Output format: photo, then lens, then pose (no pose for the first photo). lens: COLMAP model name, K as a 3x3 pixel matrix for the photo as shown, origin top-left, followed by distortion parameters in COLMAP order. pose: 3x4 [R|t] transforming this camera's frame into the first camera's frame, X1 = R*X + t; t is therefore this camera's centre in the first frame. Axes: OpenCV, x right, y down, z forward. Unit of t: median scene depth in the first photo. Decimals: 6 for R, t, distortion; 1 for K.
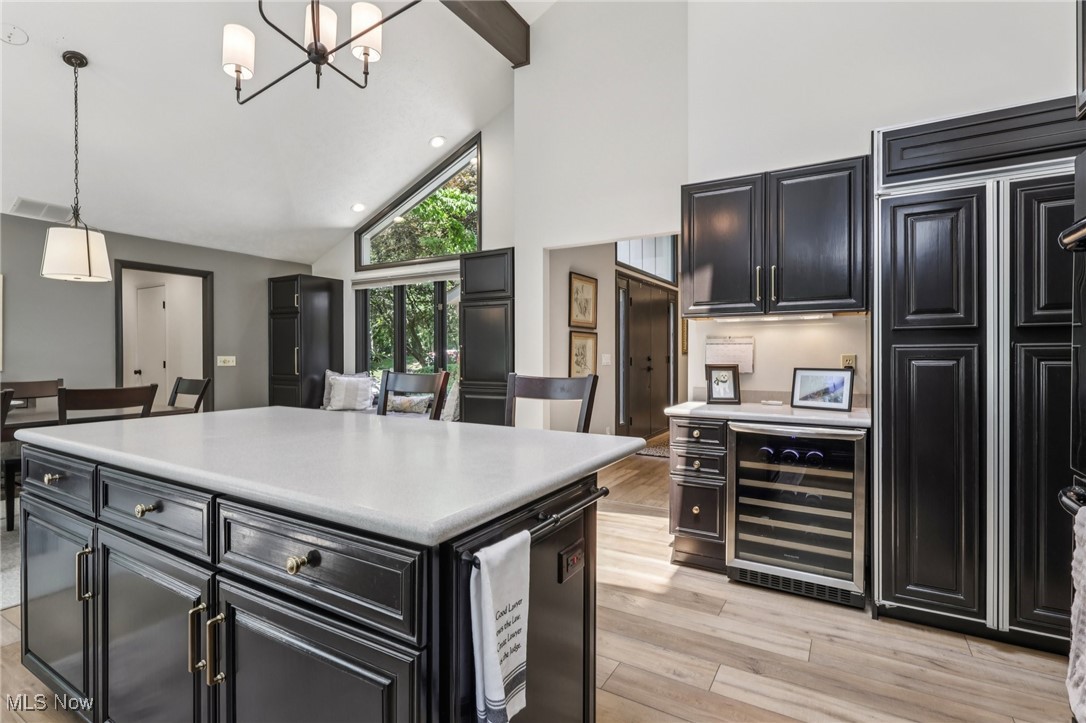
lens RADIAL K [[517.6, 0, 552.1], [0, 517.6, 357.7], [0, 0, 1]] dist [-0.006422, 0.001600]
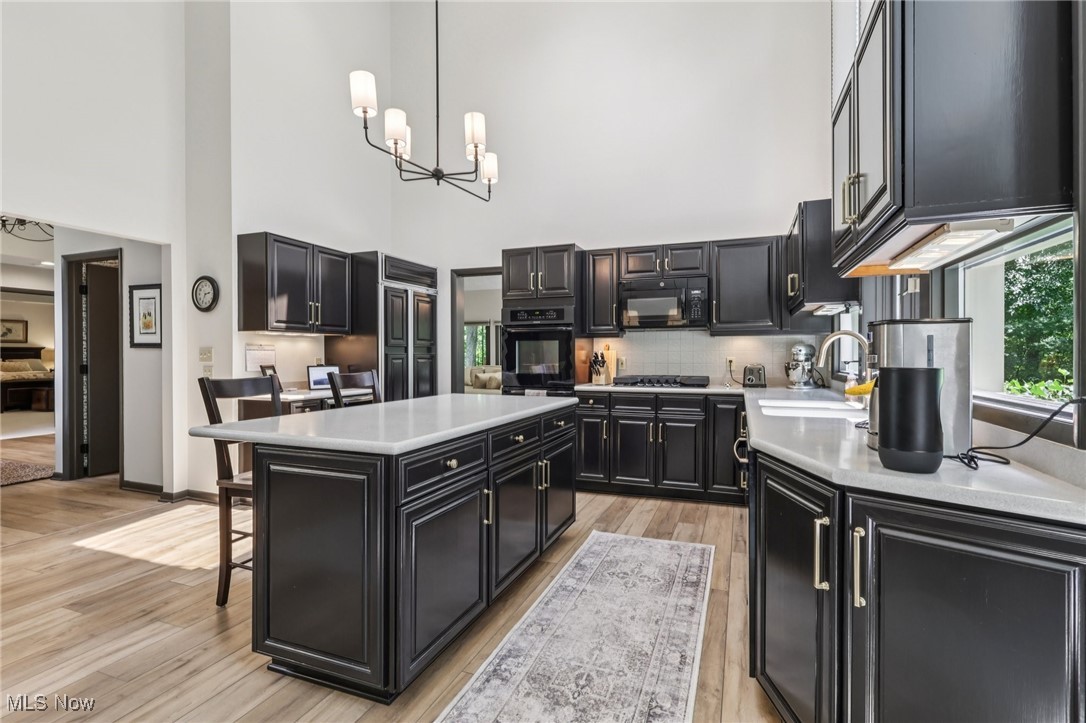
lens RADIAL K [[517.6, 0, 544.3], [0, 517.6, 359.1], [0, 0, 1]] dist [-0.006422, 0.001600]
pose [[-0.160387, -0.006840, 0.987031, -0.874493], [0.008880, 0.999926, 0.008372, -0.006004], [-0.987014, 0.010107, -0.160314, 0.371922]]
